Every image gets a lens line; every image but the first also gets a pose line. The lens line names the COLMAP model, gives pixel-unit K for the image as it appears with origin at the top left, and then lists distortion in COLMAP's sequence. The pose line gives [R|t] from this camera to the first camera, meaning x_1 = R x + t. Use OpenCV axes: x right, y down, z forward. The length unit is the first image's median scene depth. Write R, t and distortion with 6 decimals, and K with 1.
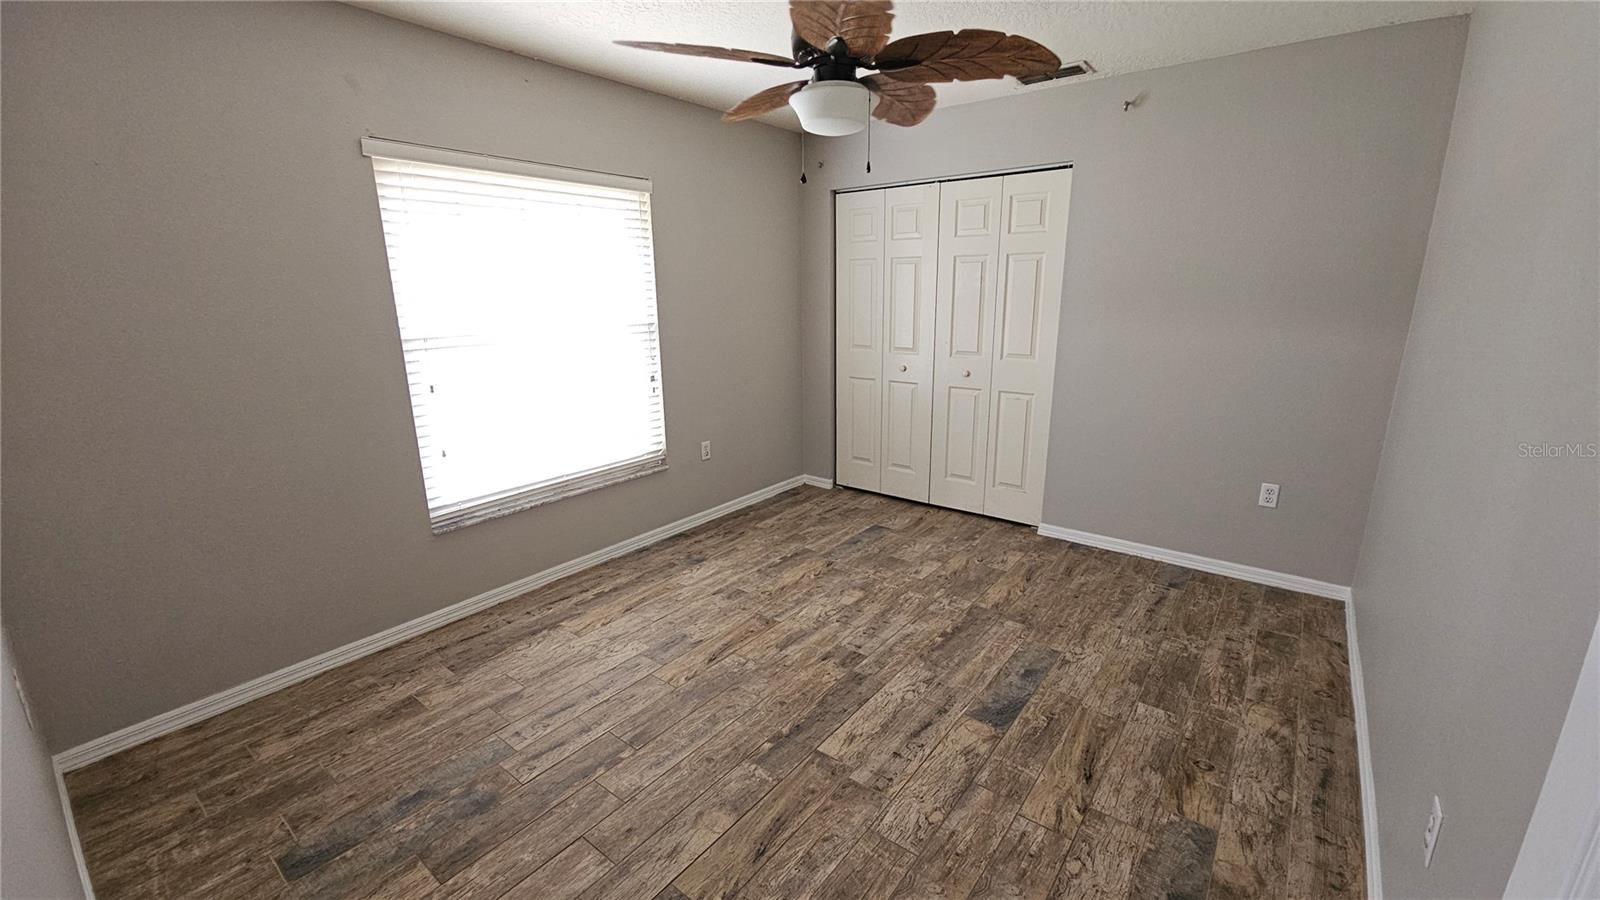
lens RADIAL K [[650.3, 0, 802.8], [0, 650.3, 451.7], [0, 0, 1]] dist [0.003301, -0.003432]
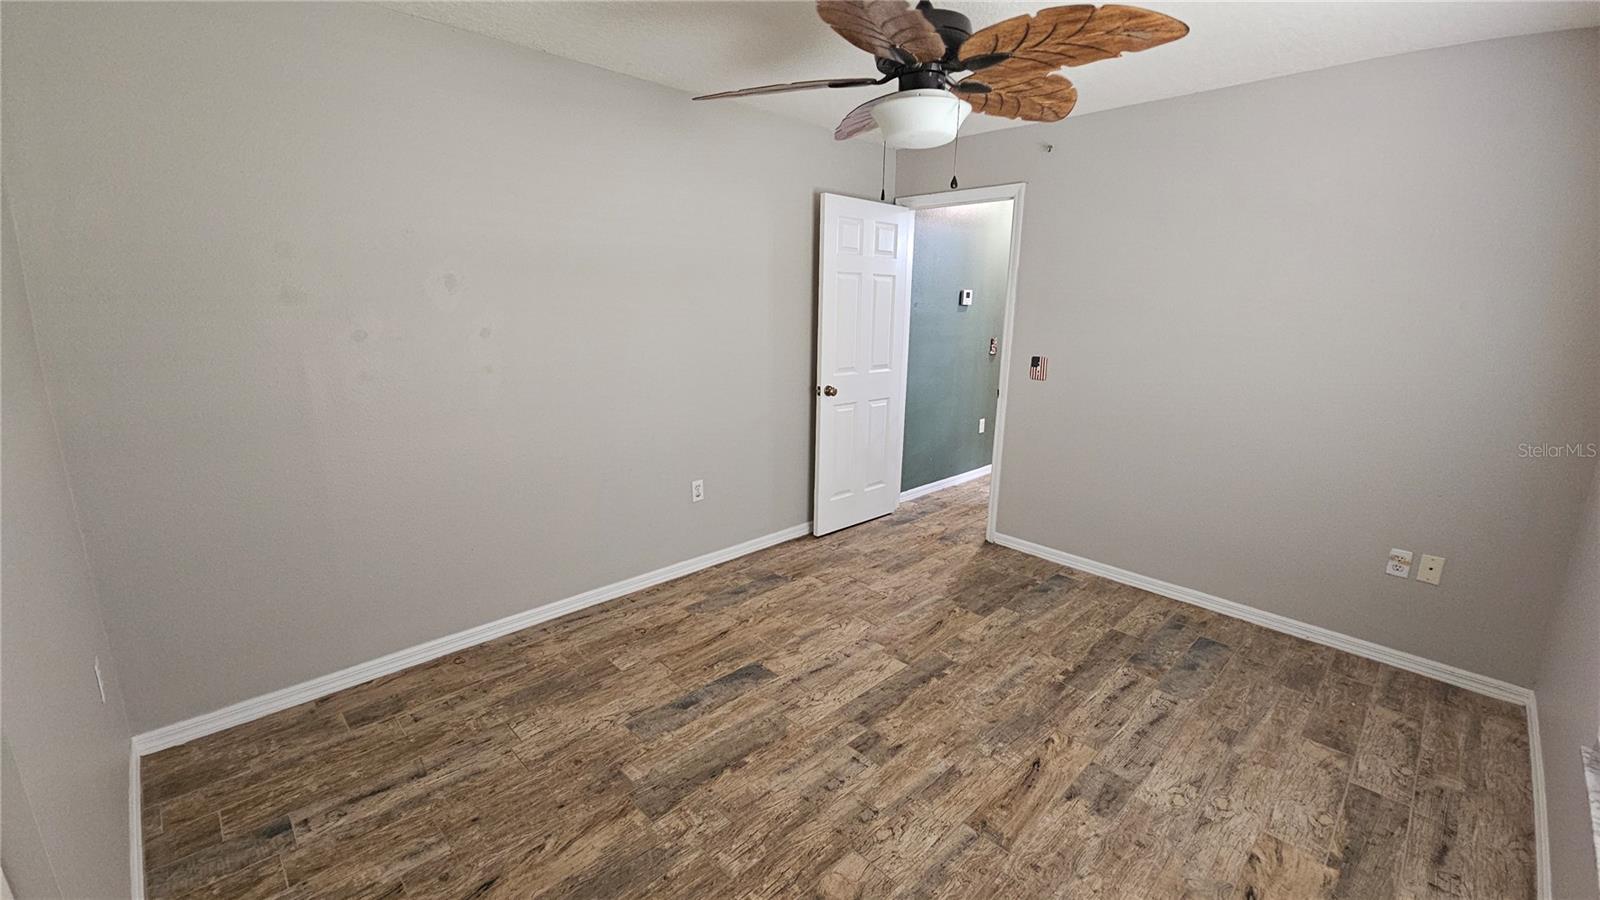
lens RADIAL K [[650.3, 0, 798.5], [0, 650.3, 451.4], [0, 0, 1]] dist [0.003301, -0.003432]
pose [[-0.989990, -0.039185, 0.135590, 0.066803], [0.027749, 0.887896, 0.459206, -0.445672], [-0.138384, 0.458372, -0.877921, 1.689747]]
